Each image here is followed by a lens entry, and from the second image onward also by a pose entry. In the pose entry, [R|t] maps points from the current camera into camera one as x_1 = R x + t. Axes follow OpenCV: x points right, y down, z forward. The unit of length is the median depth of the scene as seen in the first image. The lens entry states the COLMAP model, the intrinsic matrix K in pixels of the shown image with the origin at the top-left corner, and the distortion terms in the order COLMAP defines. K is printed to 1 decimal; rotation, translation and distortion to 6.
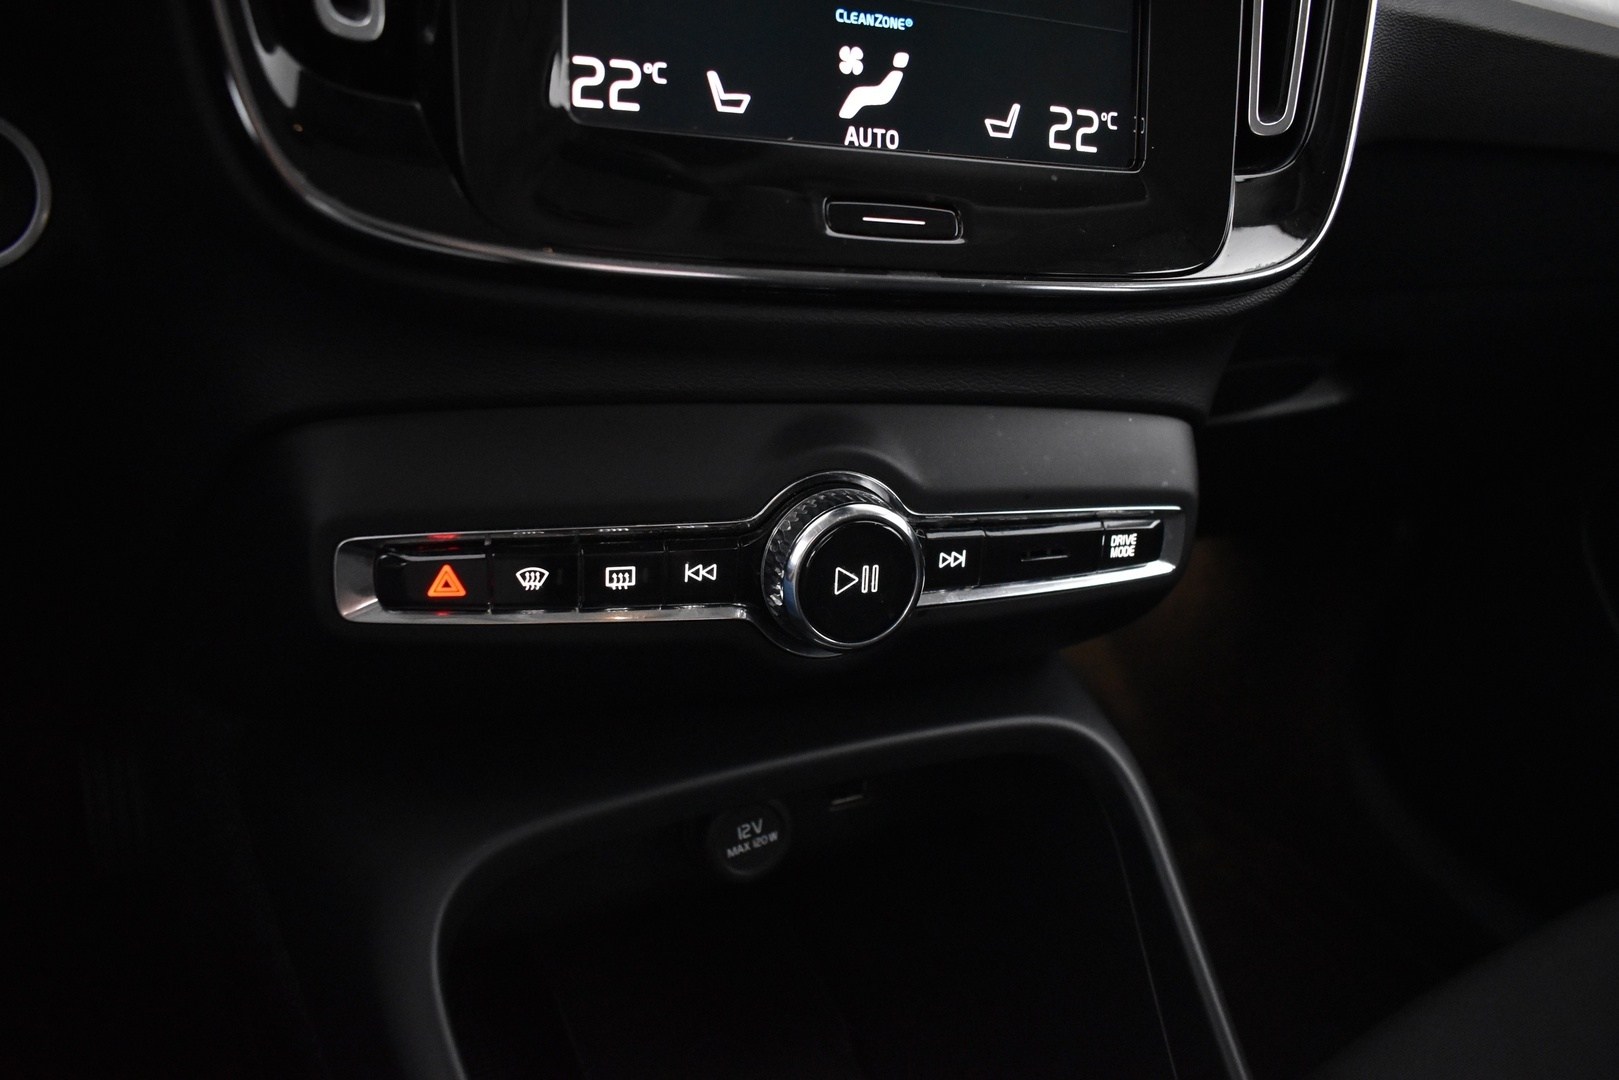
lens RADIAL K [[1239.1, 0, 809.5], [0, 1239.1, 540.0], [0, 0, 1]] dist [-0.105954, 0.012015]
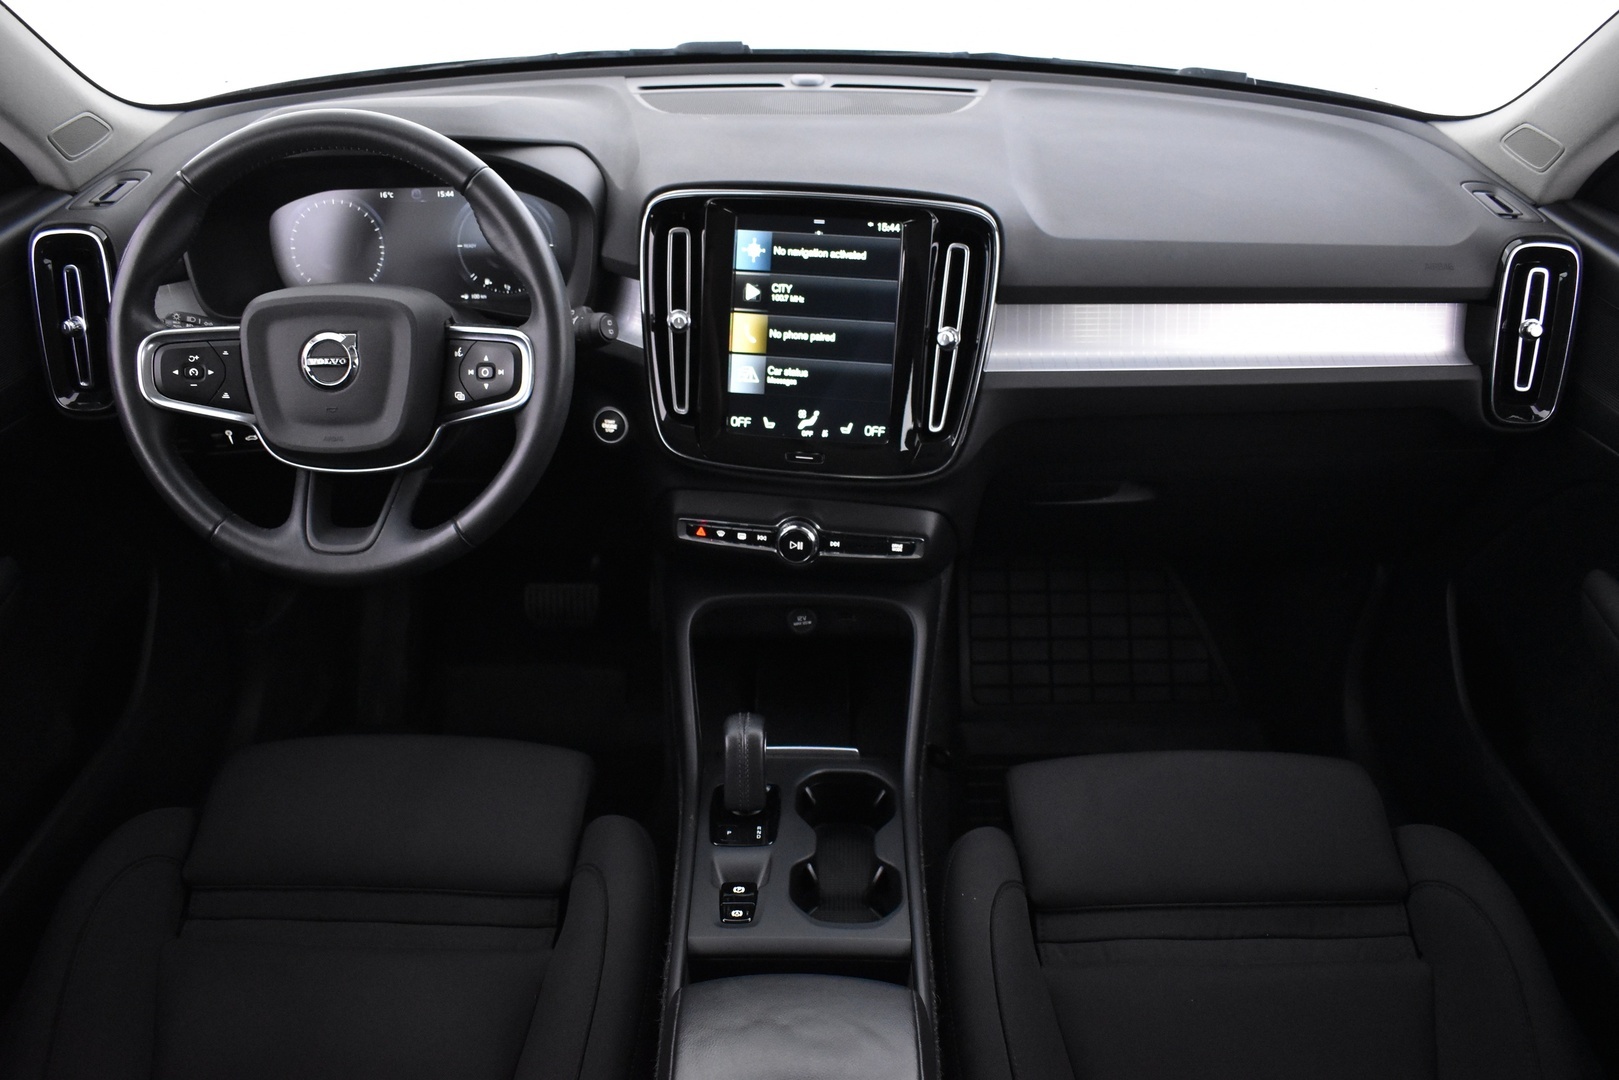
lens RADIAL K [[1239.1, 0, 809.5], [0, 1239.1, 540.0], [0, 0, 1]] dist [-0.105954, 0.012015]
pose [[0.875053, 0.144490, -0.461958, 1.917582], [-0.117545, 0.989270, 0.086765, -0.335417], [0.469537, -0.021623, 0.882648, -2.465307]]
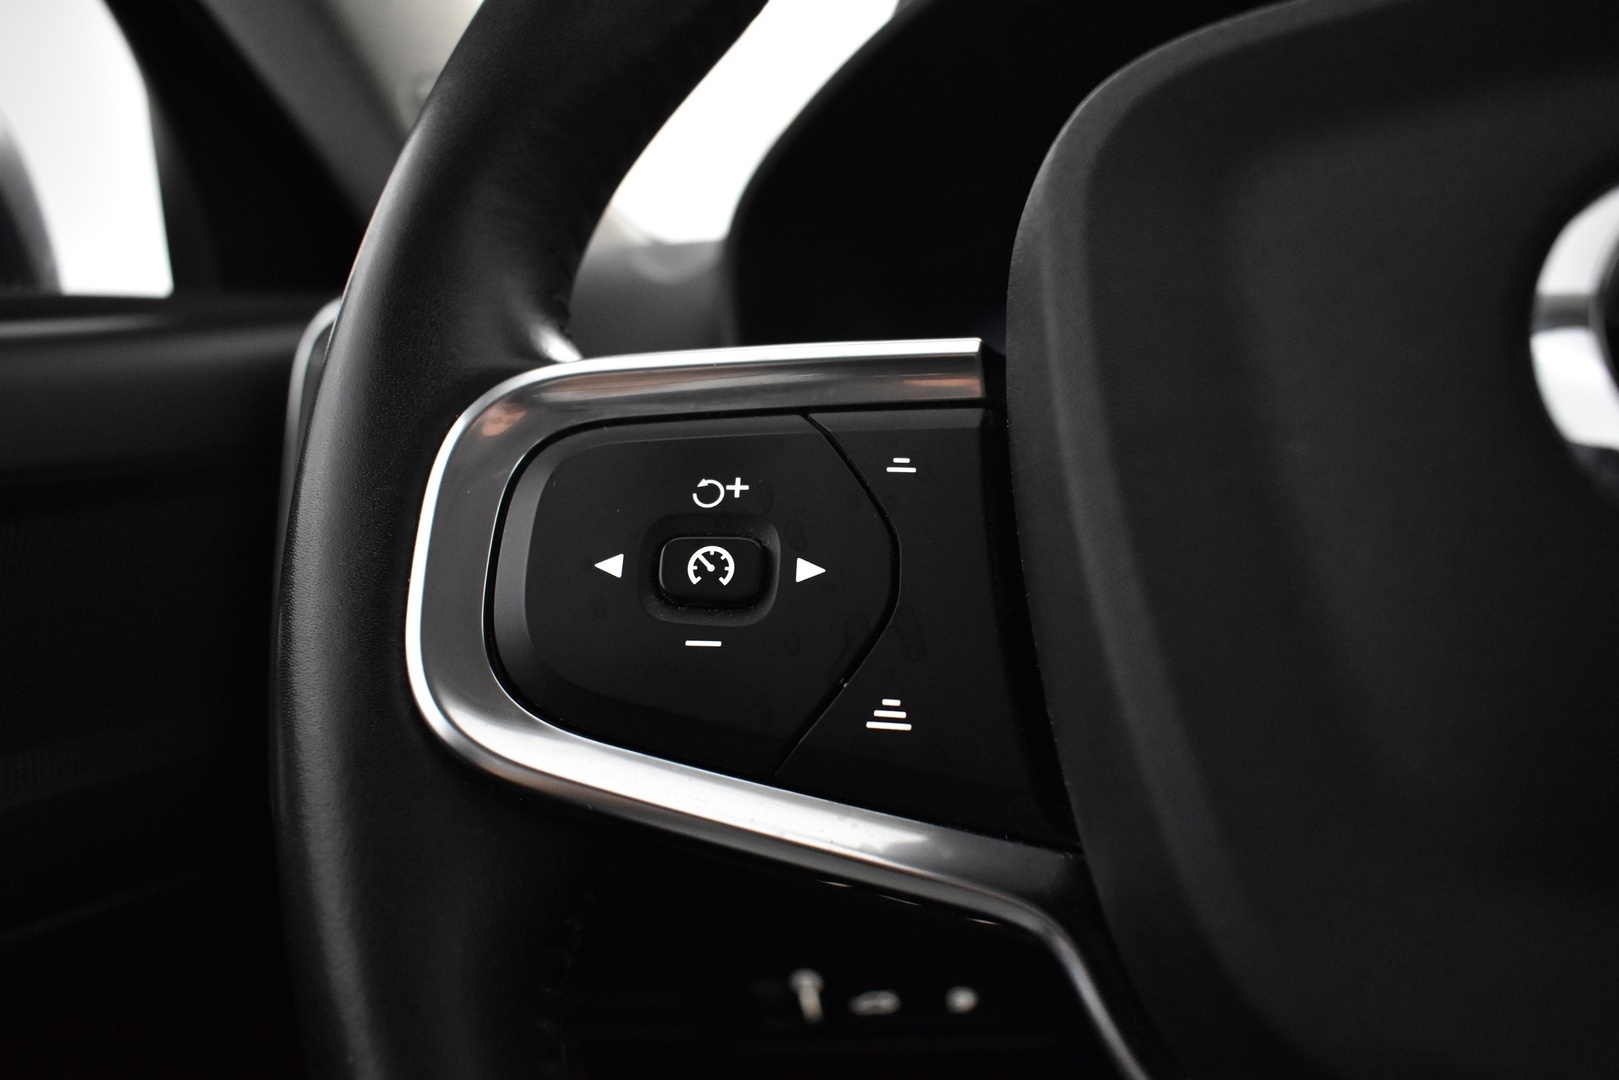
lens RADIAL K [[1329.6, 0, 809.5], [0, 1329.6, 540.0], [0, 0, 1]] dist [0.004426, 0.000374]
pose [[0.613826, -0.126763, -0.779198, -0.802564], [-0.160133, 0.946512, -0.280130, -0.144640], [0.773030, 0.296726, 0.560695, -0.536637]]
